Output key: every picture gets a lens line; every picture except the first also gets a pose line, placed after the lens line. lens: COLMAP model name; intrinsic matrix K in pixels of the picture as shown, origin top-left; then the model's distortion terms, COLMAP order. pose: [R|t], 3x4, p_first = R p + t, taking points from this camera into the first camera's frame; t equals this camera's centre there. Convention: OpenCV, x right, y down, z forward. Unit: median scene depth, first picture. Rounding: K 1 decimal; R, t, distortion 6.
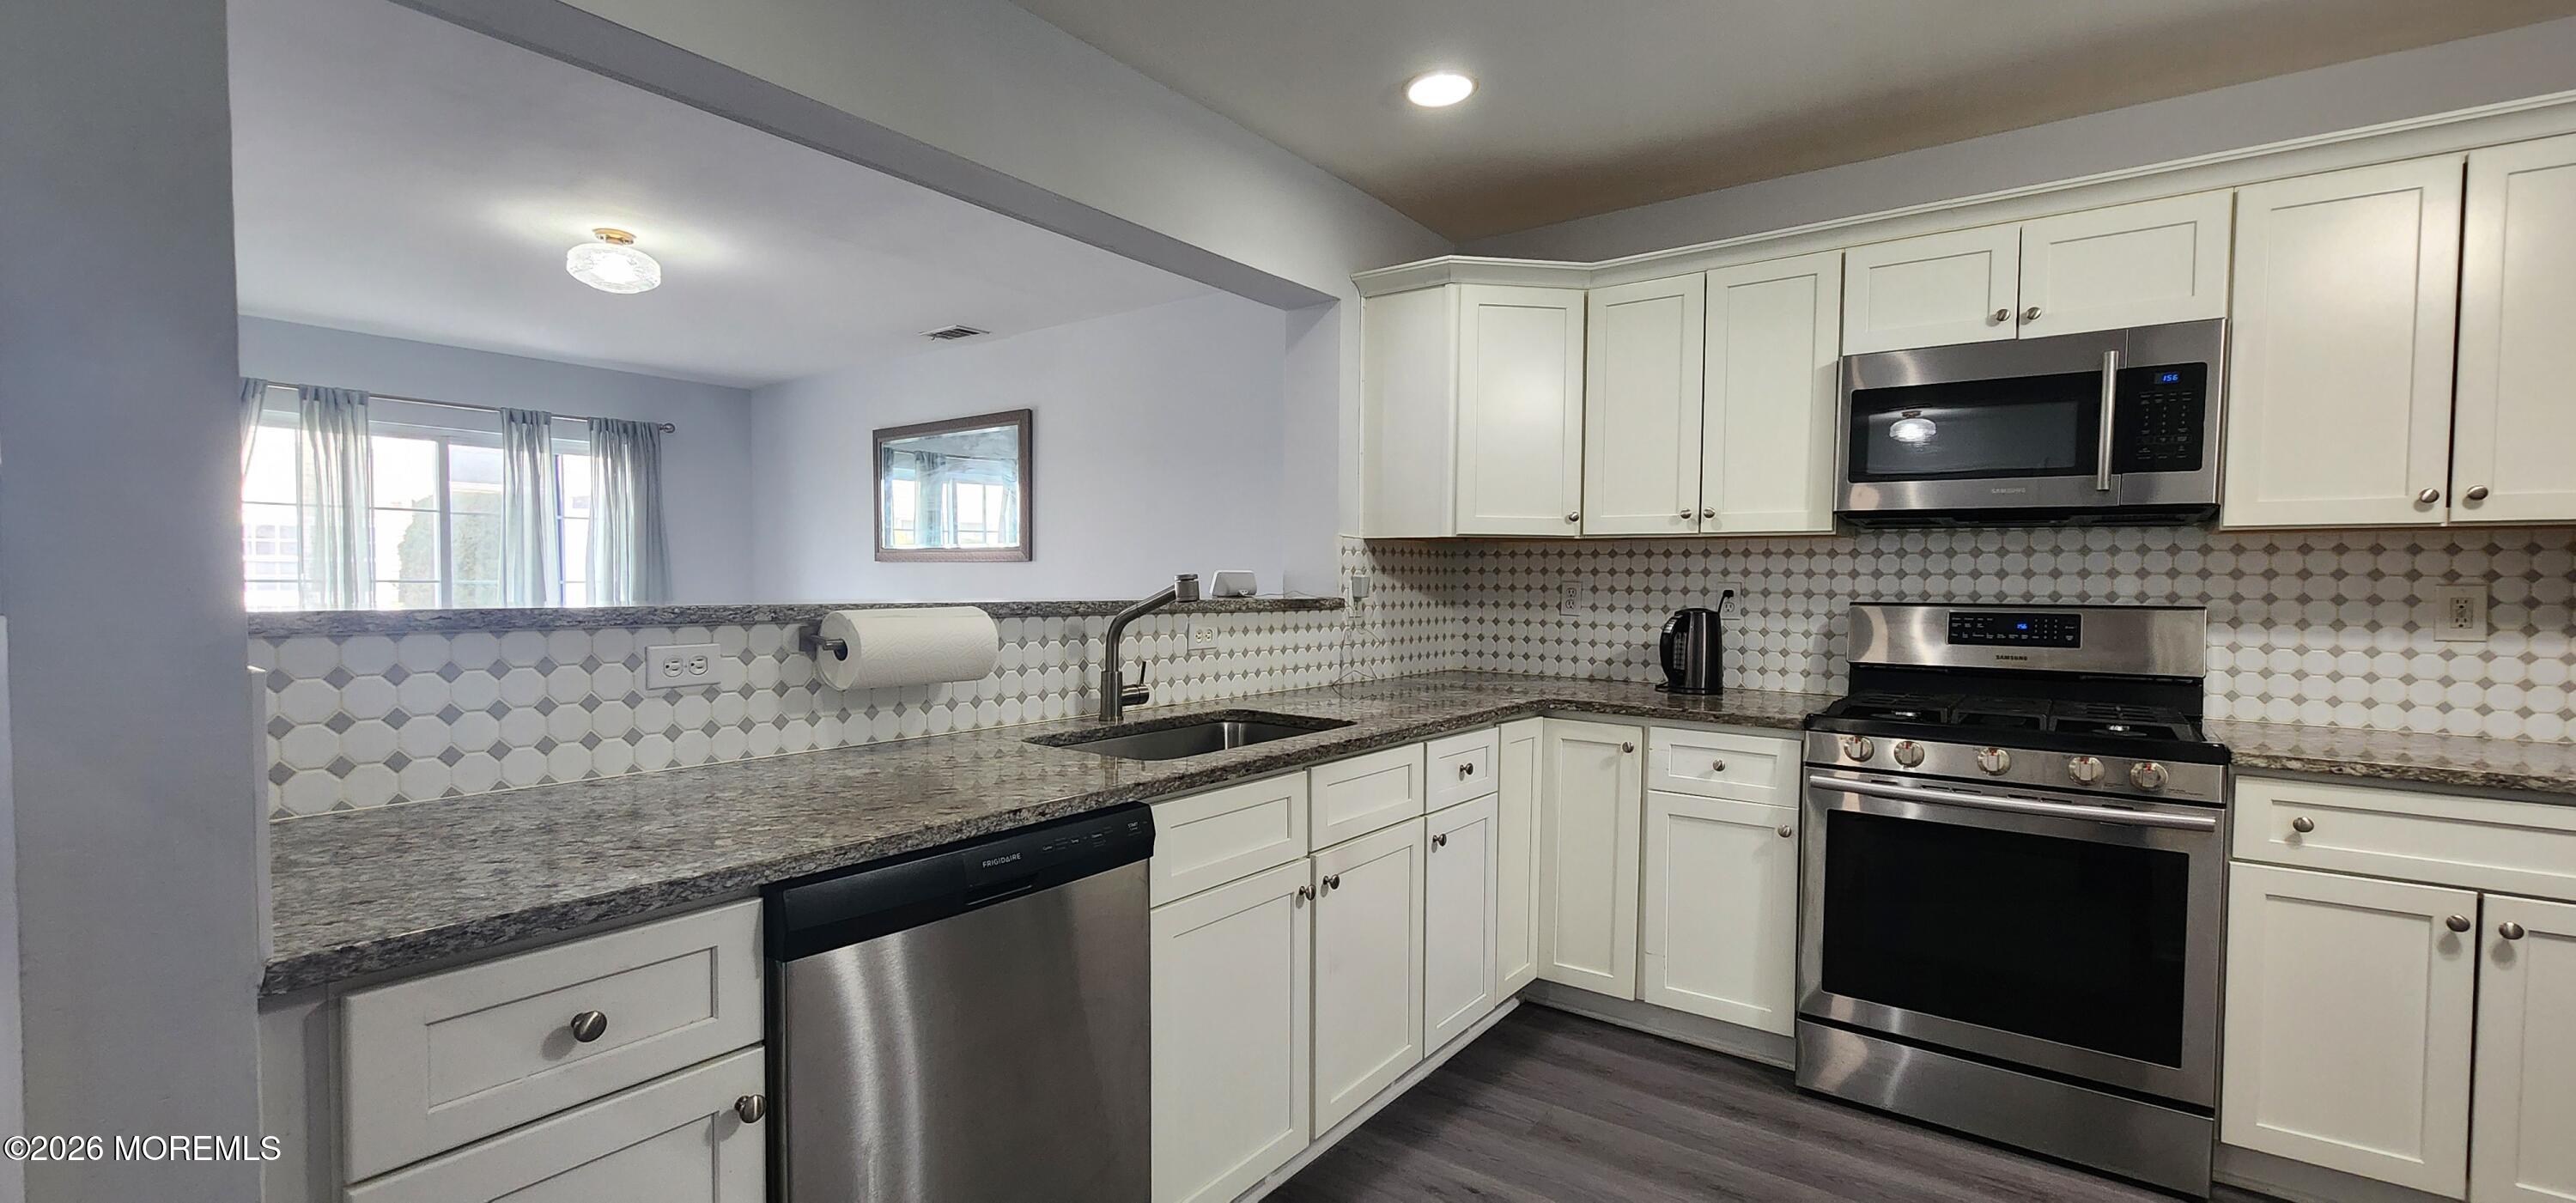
lens RADIAL K [[1066.3, 0, 1273.4], [0, 1066.3, 619.5], [0, 0, 1]] dist [0.002196, 0.000338]
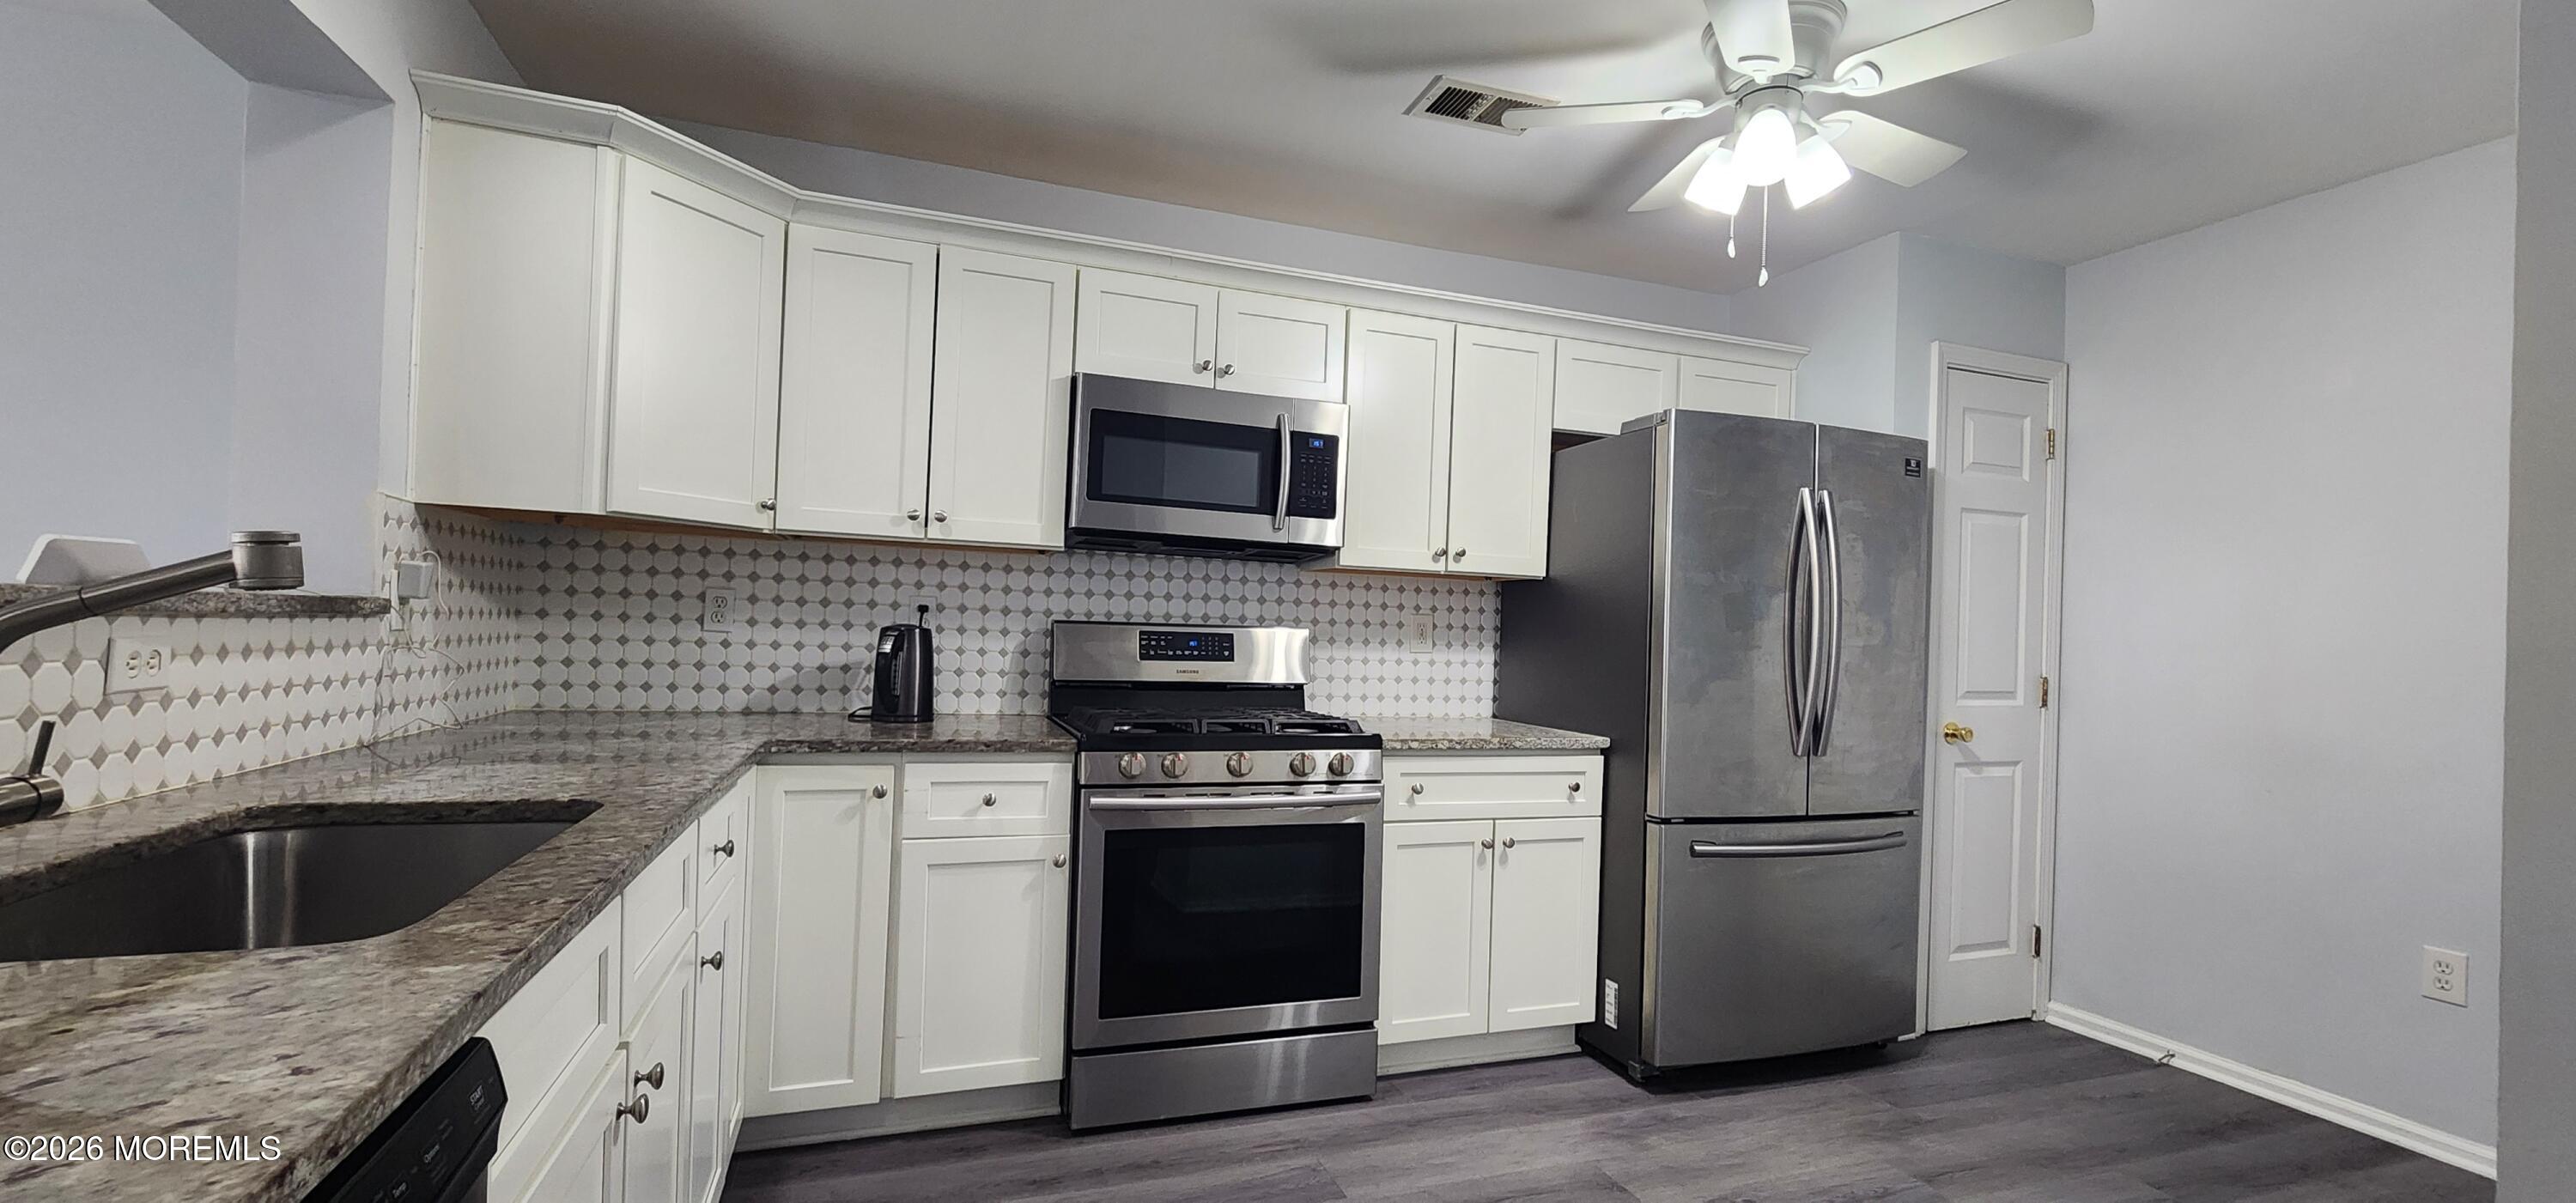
lens RADIAL K [[1066.3, 0, 1289.4], [0, 1066.3, 620.4], [0, 0, 1]] dist [0.002196, 0.000338]
pose [[0.543833, 0.018201, 0.838996, -0.183890], [0.000484, 0.999758, -0.022002, 0.006494], [-0.839193, 0.012371, 0.543693, 0.285741]]
